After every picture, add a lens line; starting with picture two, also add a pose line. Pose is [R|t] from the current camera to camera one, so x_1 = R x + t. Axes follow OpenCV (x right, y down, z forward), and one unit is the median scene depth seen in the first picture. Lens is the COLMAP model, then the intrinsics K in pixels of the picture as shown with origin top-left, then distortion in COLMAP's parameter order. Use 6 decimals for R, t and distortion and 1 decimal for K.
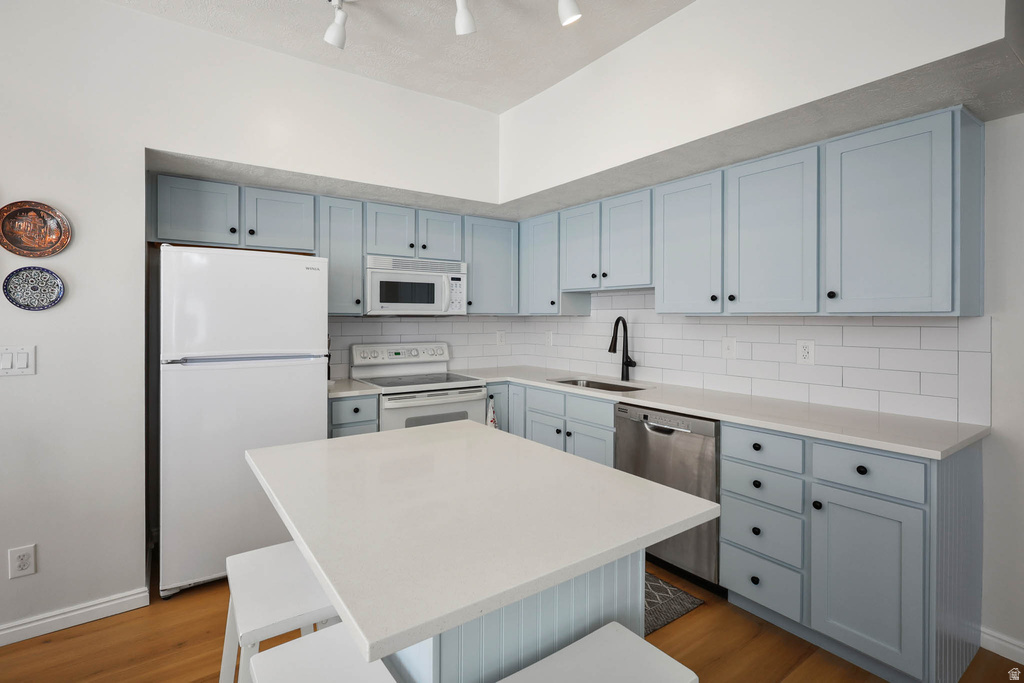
lens RADIAL K [[488.0, 0, 515.6], [0, 488.0, 318.3], [0, 0, 1]] dist [-0.001995, 0.000038]
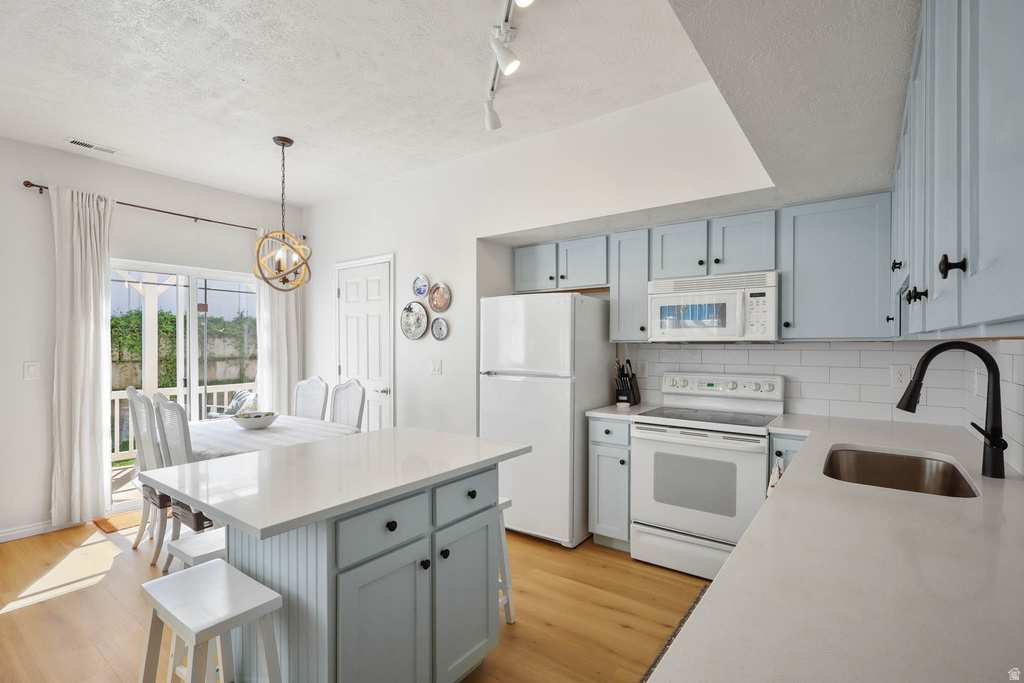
lens RADIAL K [[488.0, 0, 511.8], [0, 488.0, 345.2], [0, 0, 1]] dist [-0.001995, 0.000038]
pose [[0.306054, 0.001258, -0.952013, 0.516027], [-0.000614, 0.999999, 0.001124, -0.000461], [0.952014, 0.000240, 0.306055, 0.399160]]
